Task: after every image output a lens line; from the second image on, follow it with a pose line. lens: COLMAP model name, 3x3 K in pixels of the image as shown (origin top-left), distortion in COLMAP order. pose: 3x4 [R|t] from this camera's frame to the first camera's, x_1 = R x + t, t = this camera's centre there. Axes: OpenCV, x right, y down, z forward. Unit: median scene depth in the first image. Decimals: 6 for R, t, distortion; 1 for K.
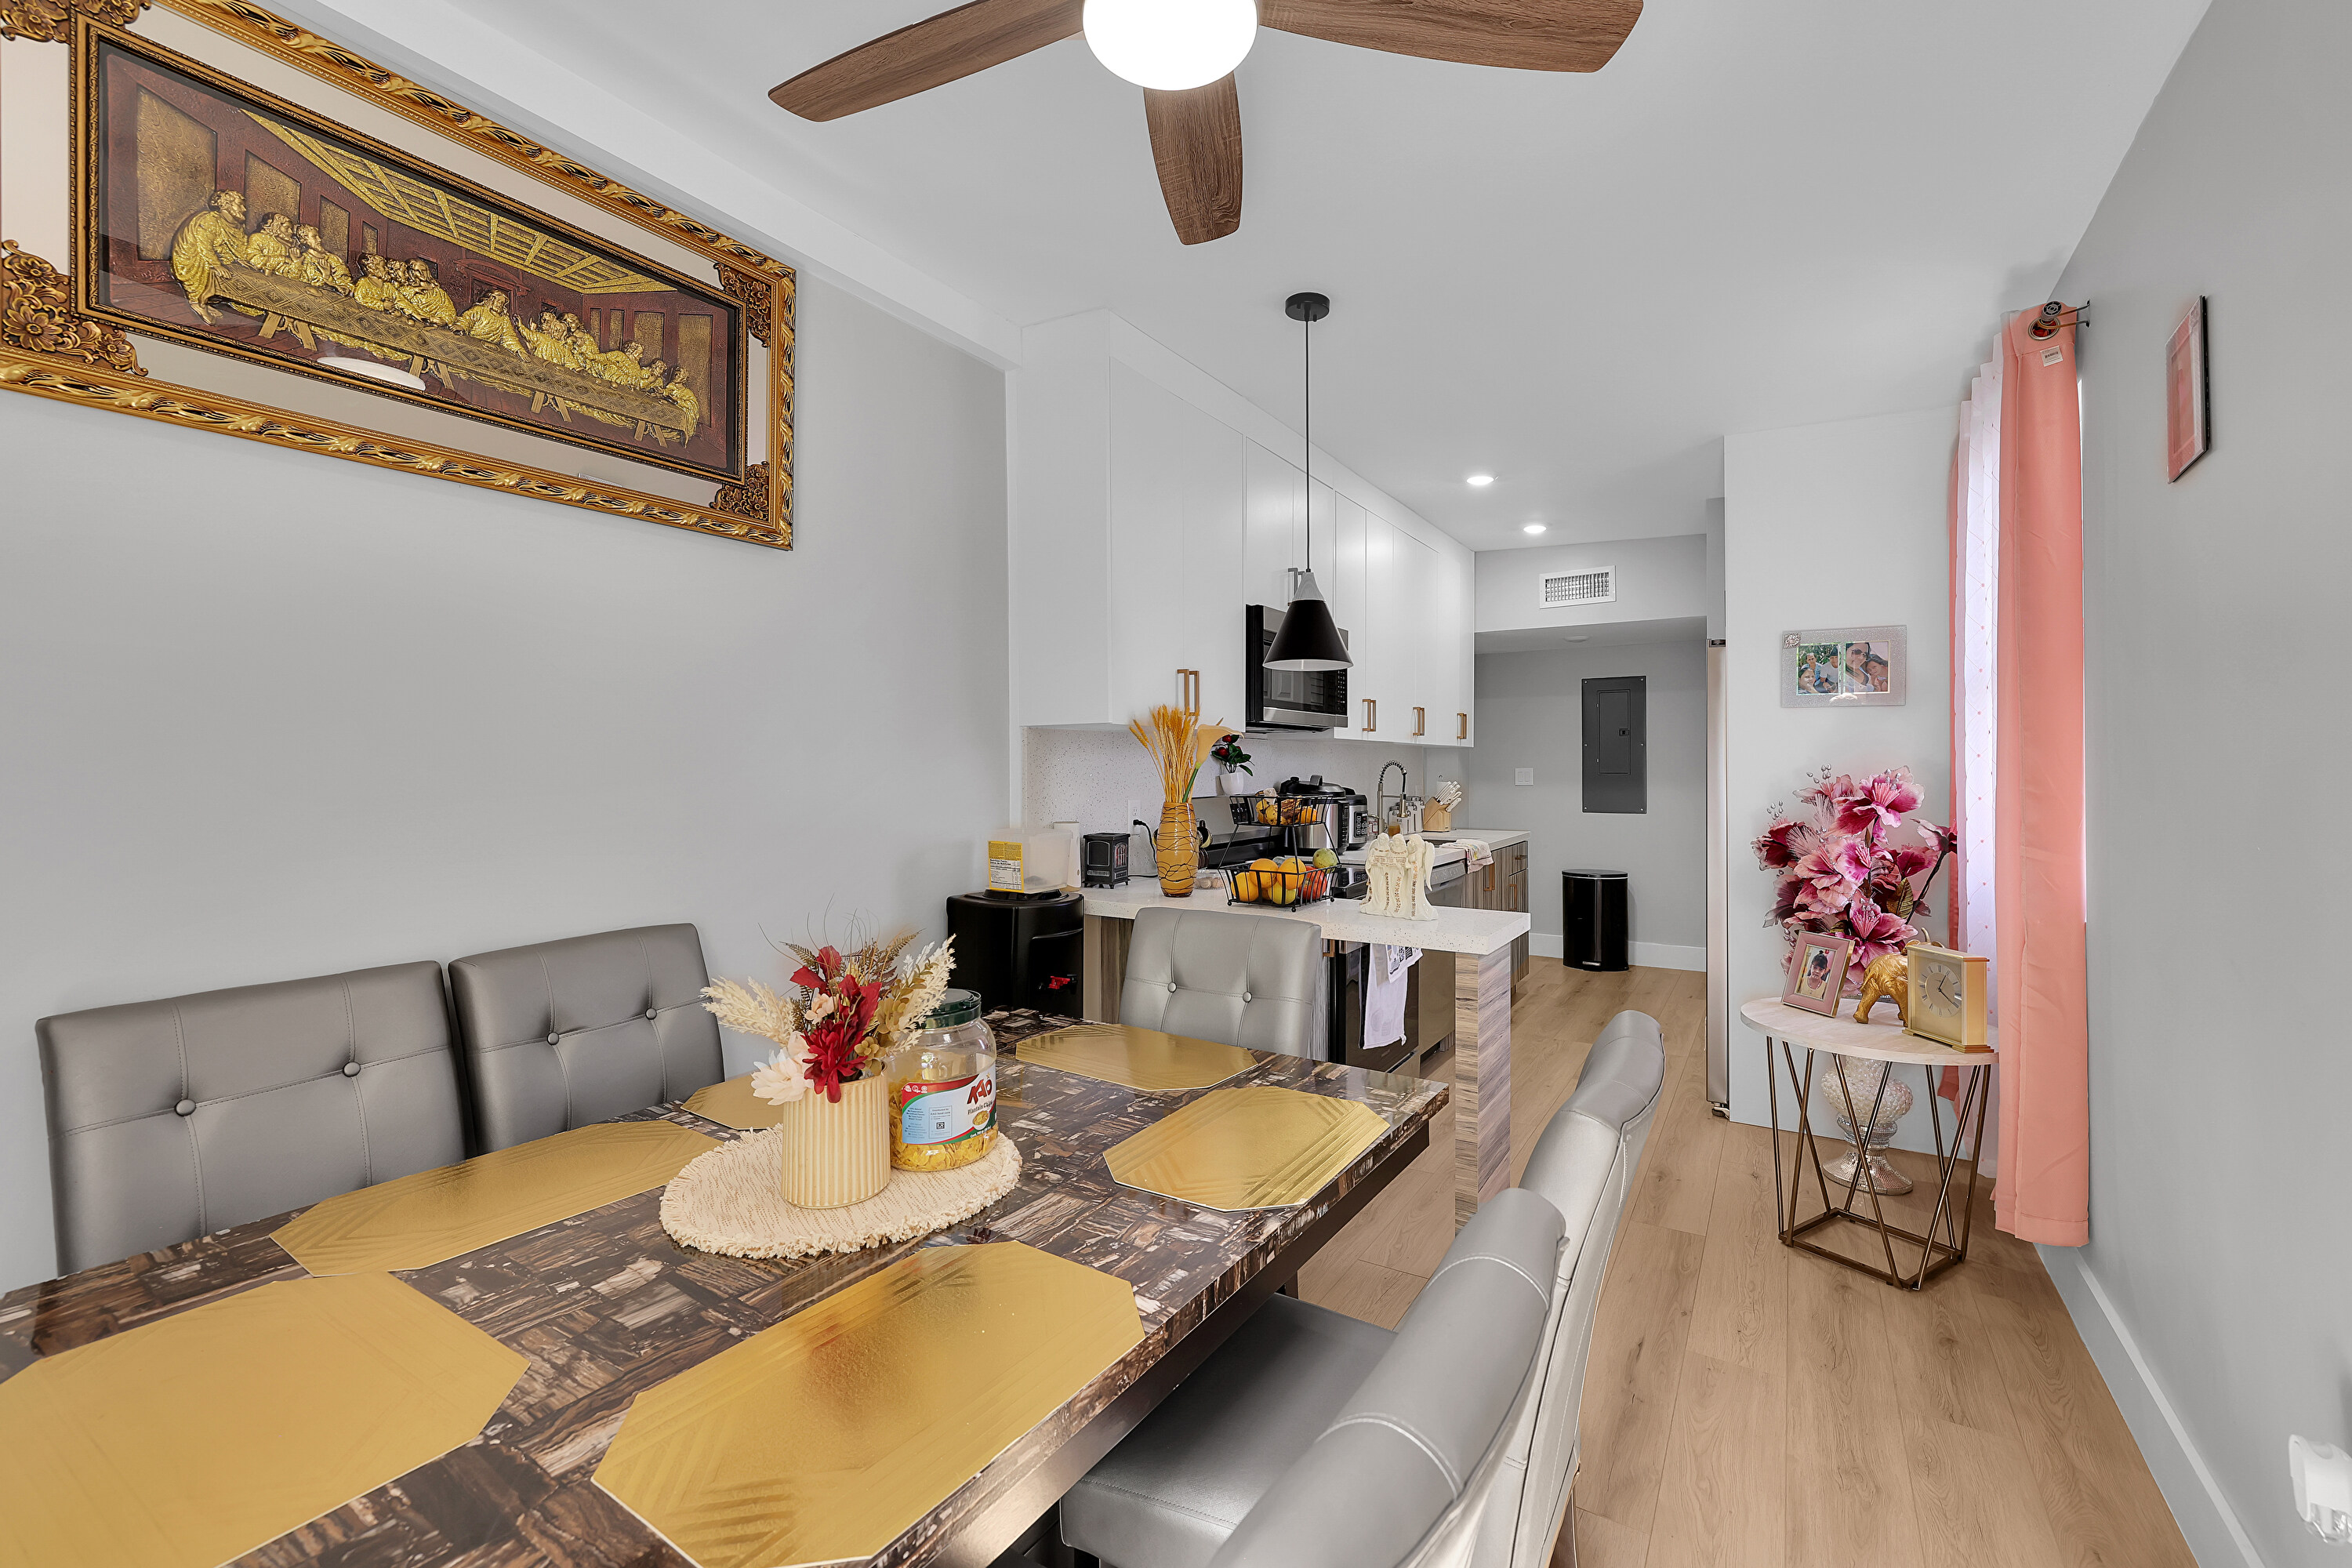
lens RADIAL K [[980.4, 0, 1170.3], [0, 980.4, 773.3], [0, 0, 1]] dist [-0.001114, -0.000931]
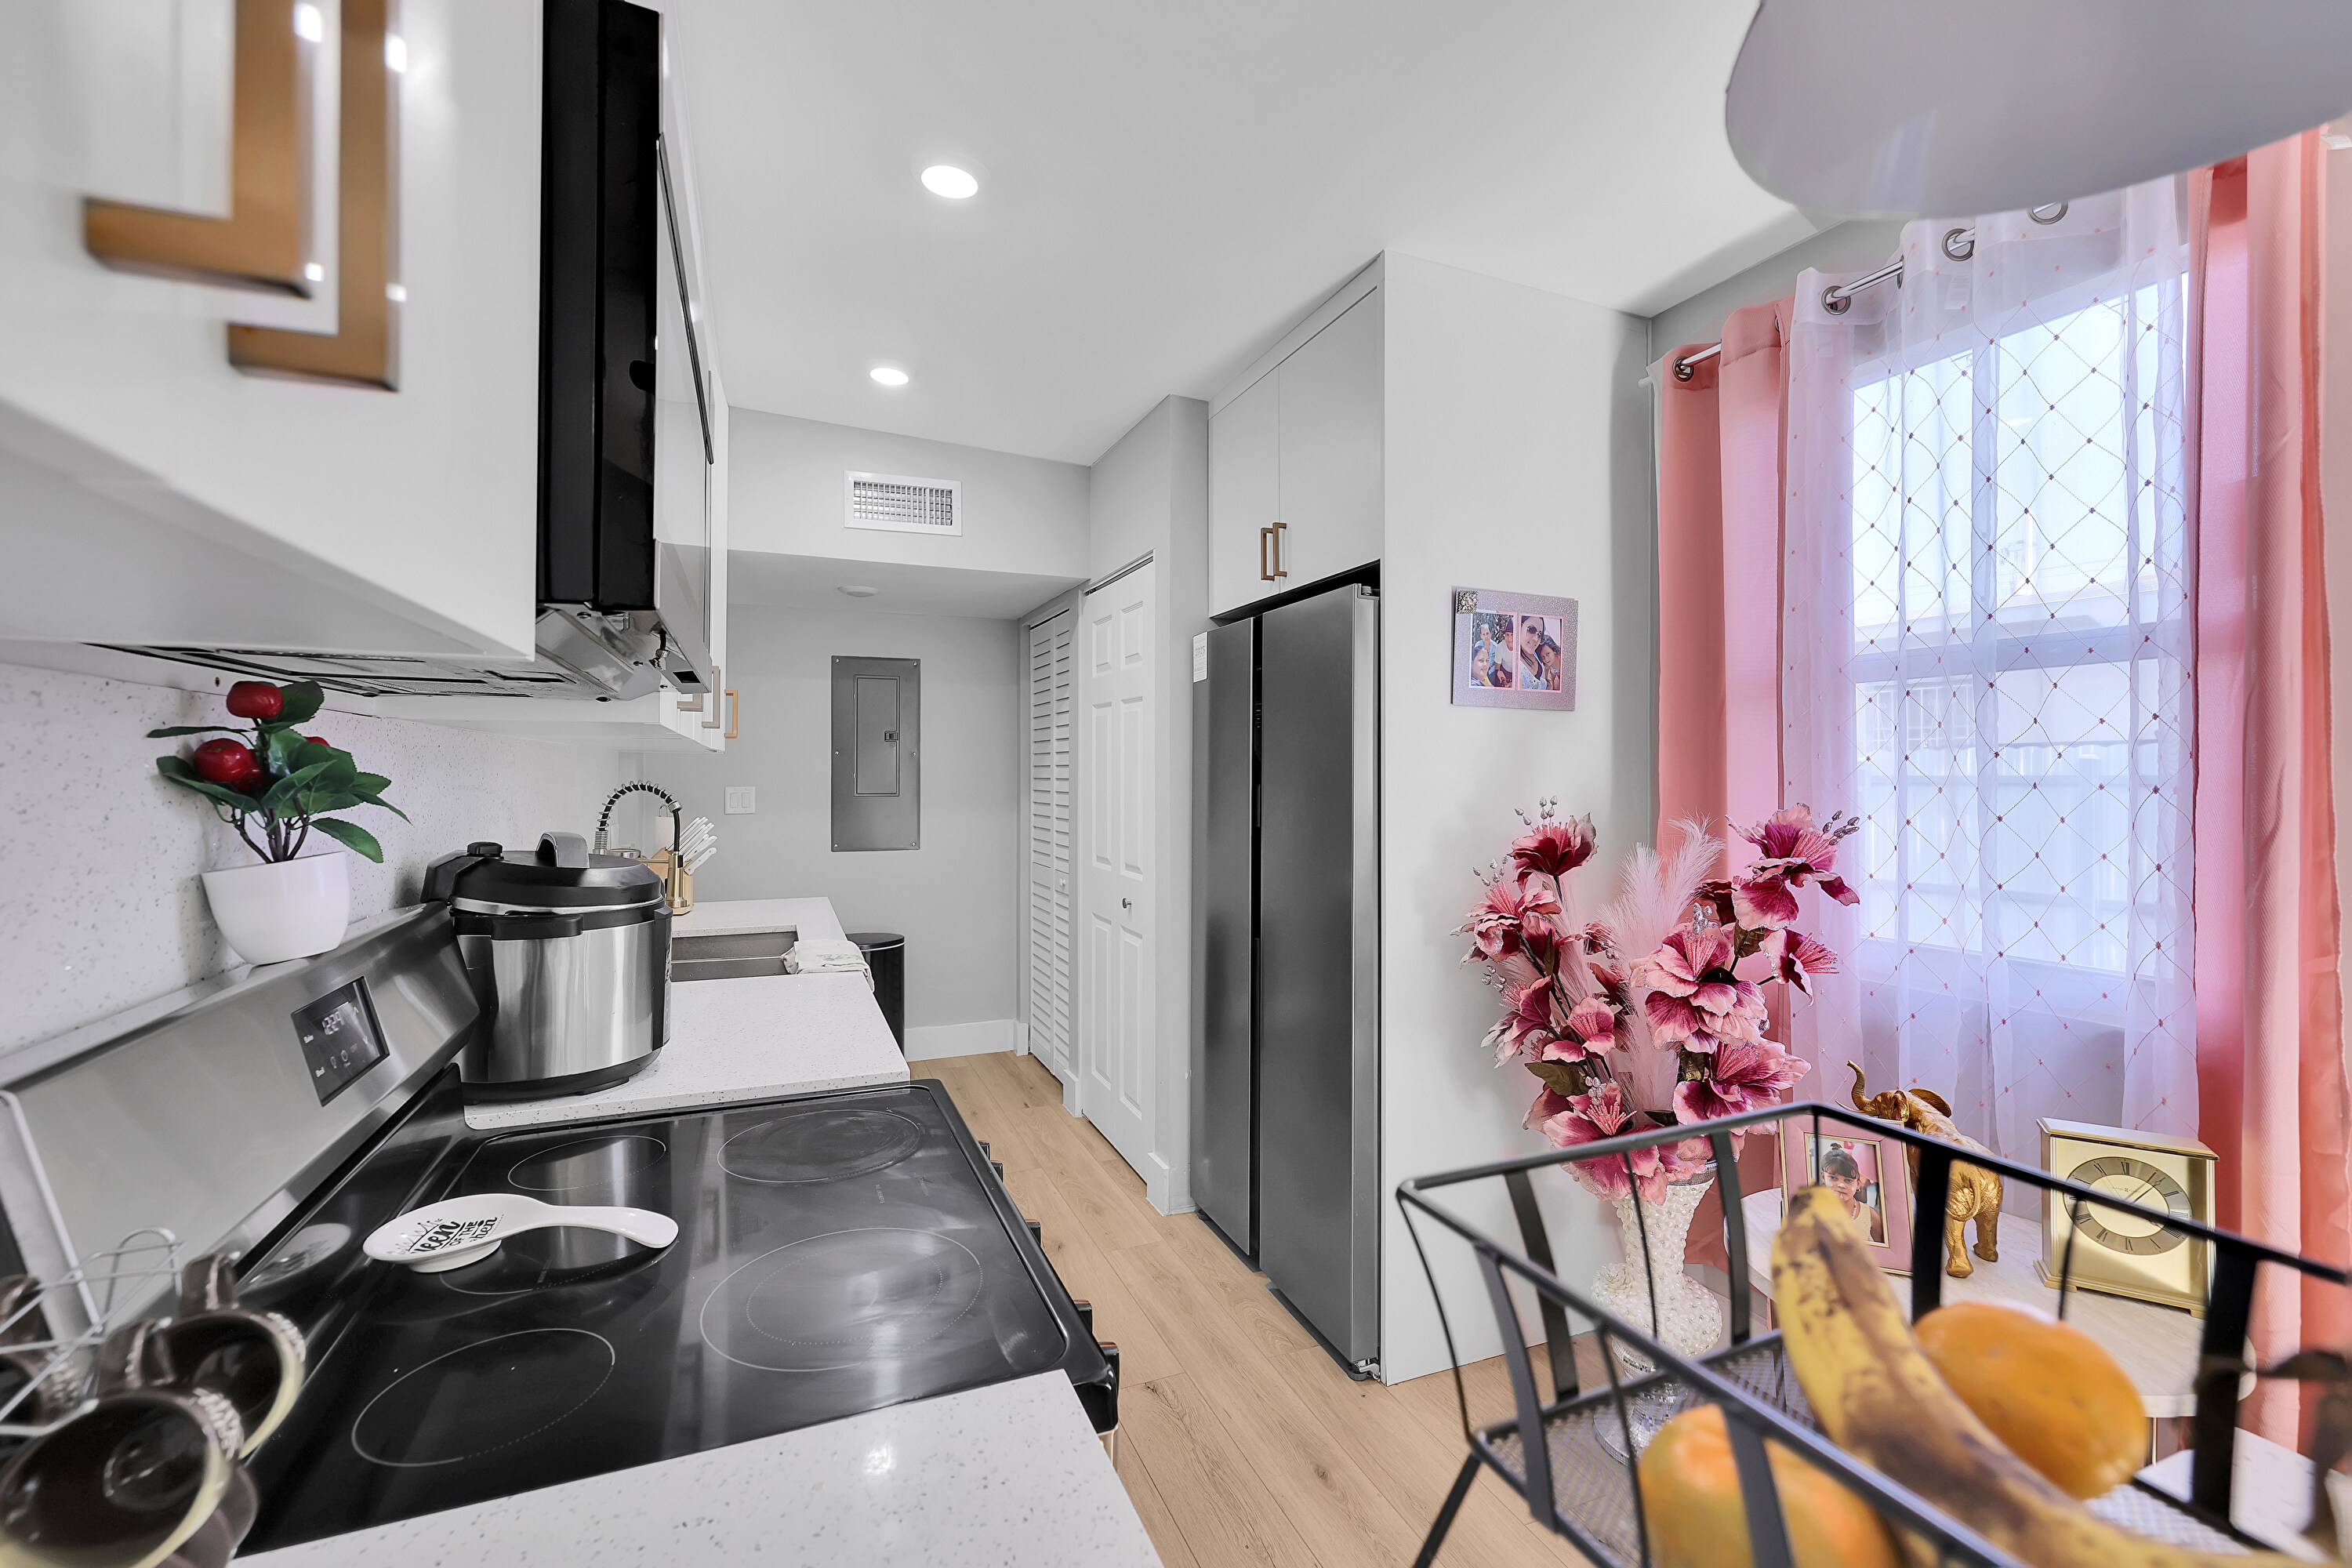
lens RADIAL K [[980.4, 0, 1152.7], [0, 980.4, 775.8], [0, 0, 1]] dist [-0.001114, -0.000931]
pose [[0.583735, 0.001889, 0.811942, -0.004432], [0.001433, 0.999993, -0.003357, -0.017673], [-0.811943, 0.003123, 0.583729, 0.700606]]
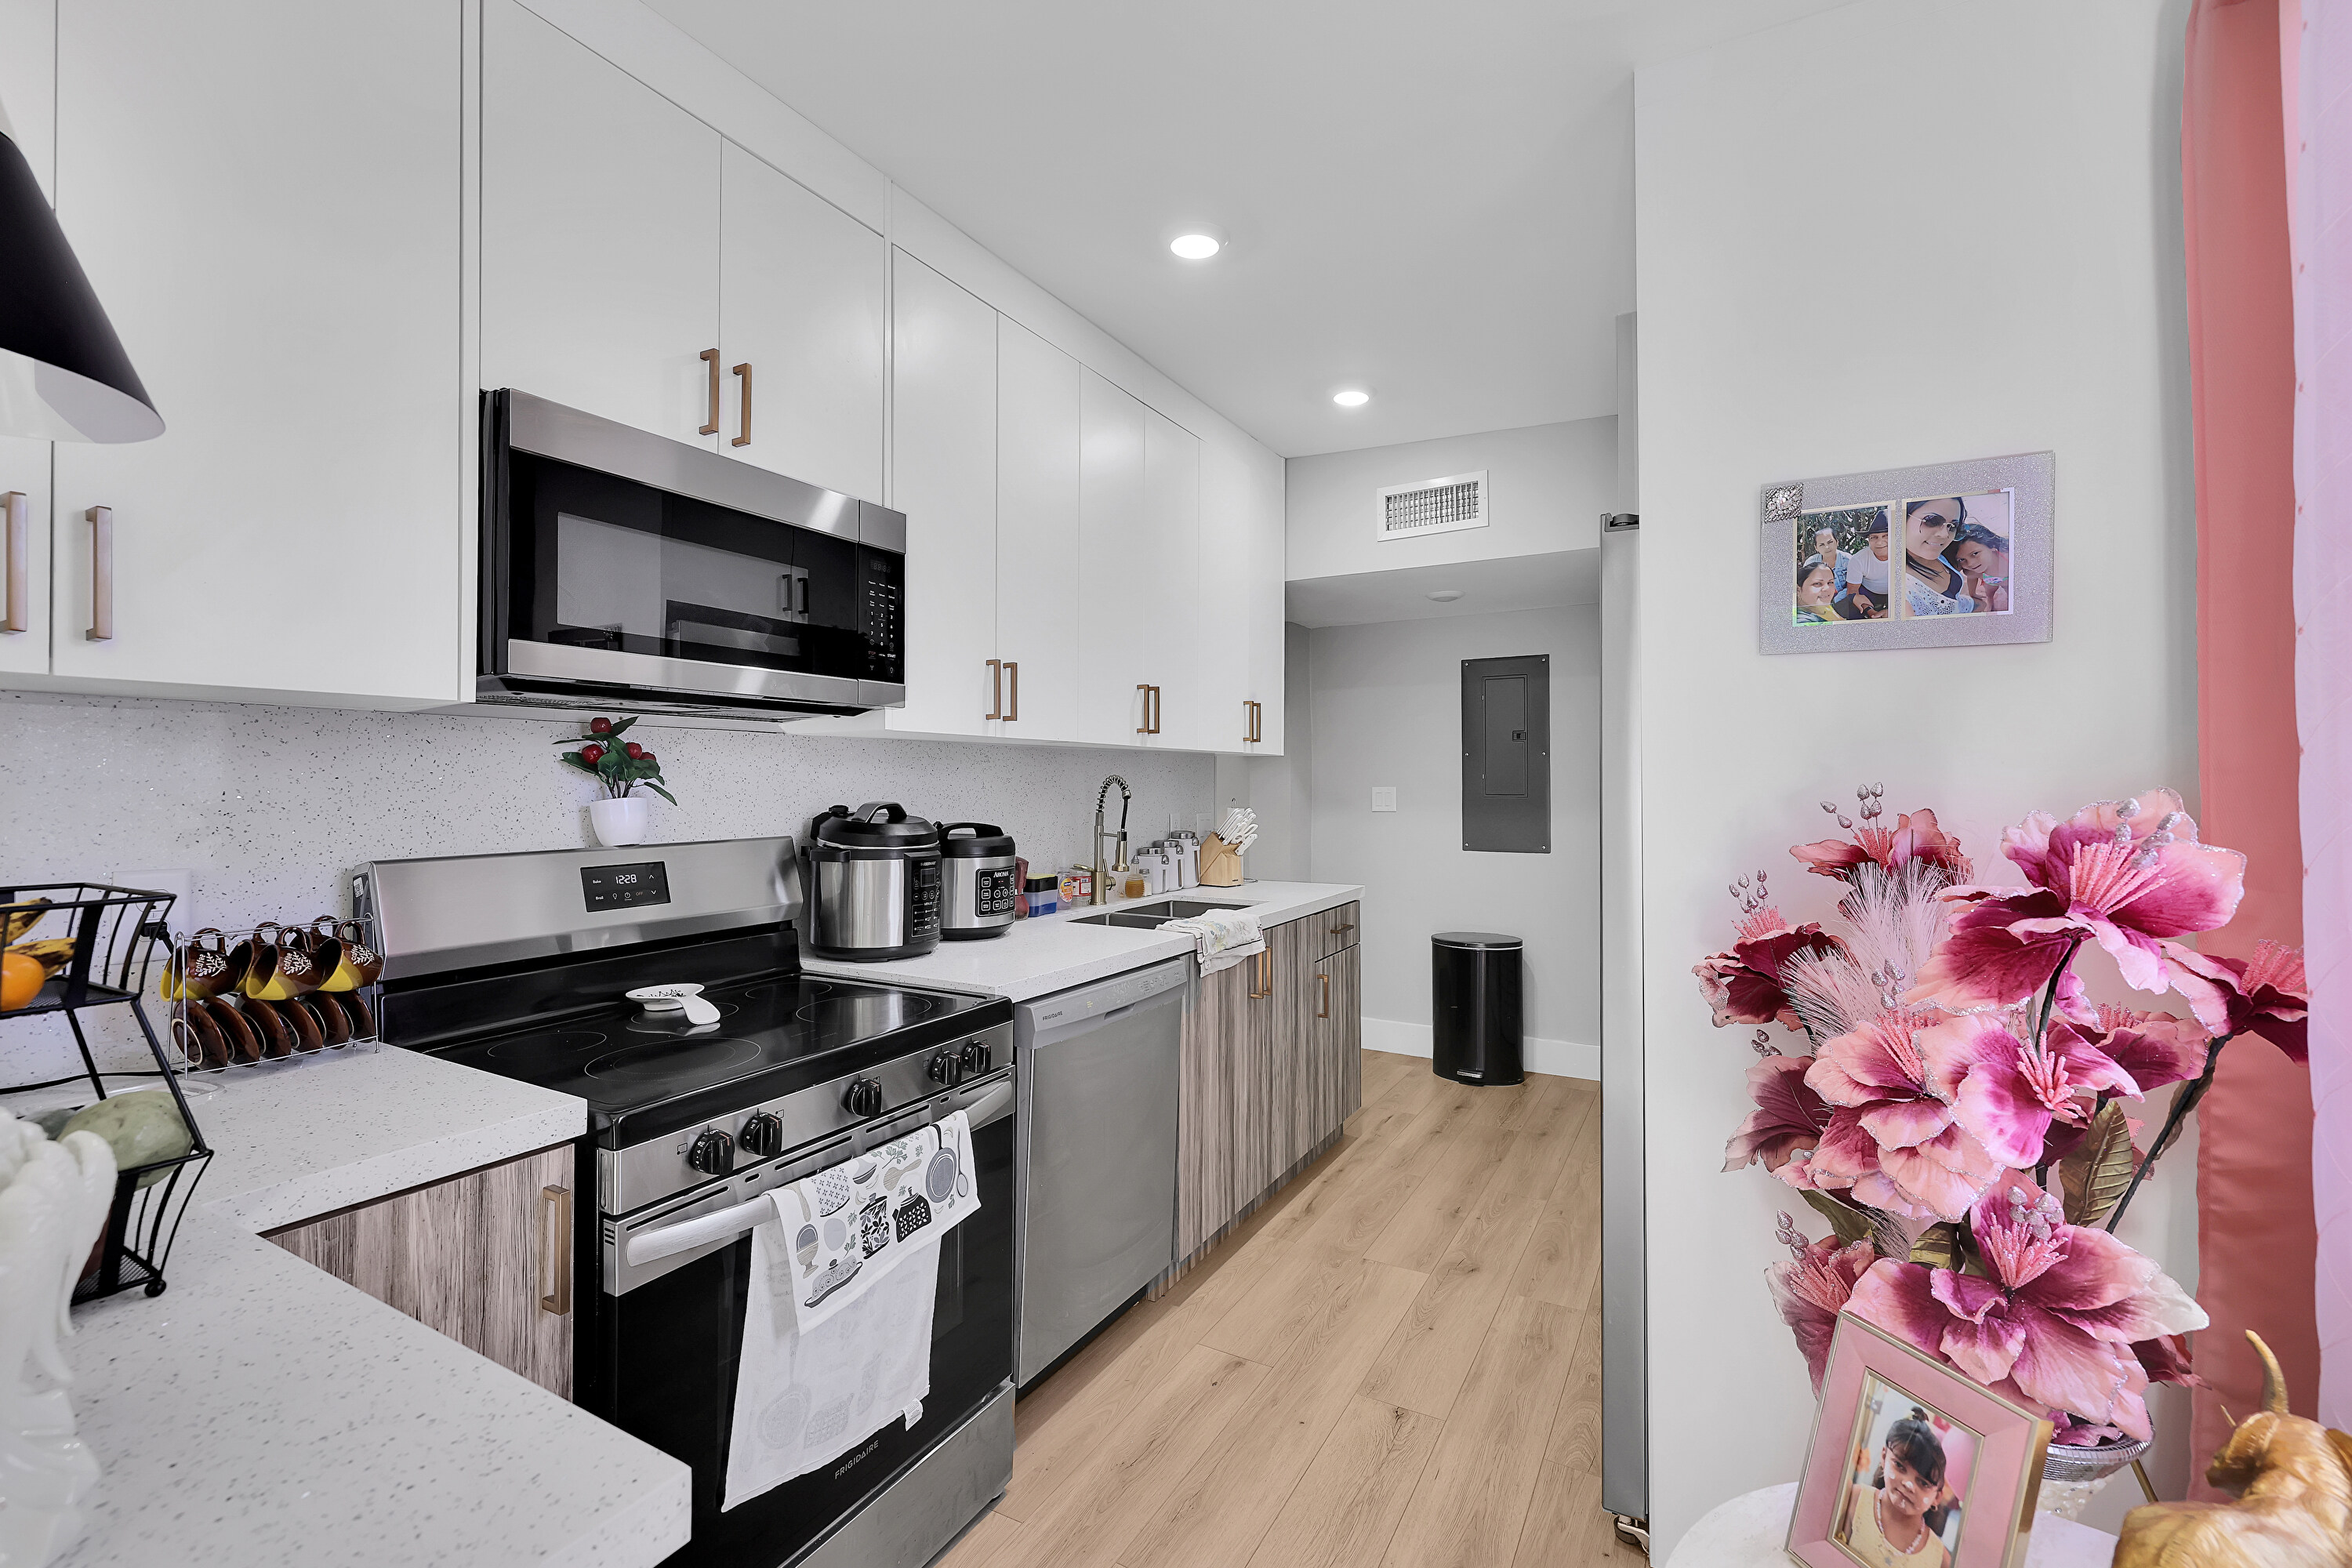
lens RADIAL K [[980.4, 0, 1171.0], [0, 980.4, 779.4], [0, 0, 1]] dist [-0.001114, -0.000931]
pose [[0.999224, 0.001604, 0.039345, 0.301234], [-0.001175, 0.999940, -0.010926, -0.005000], [-0.039360, 0.010871, 0.999166, 0.503103]]
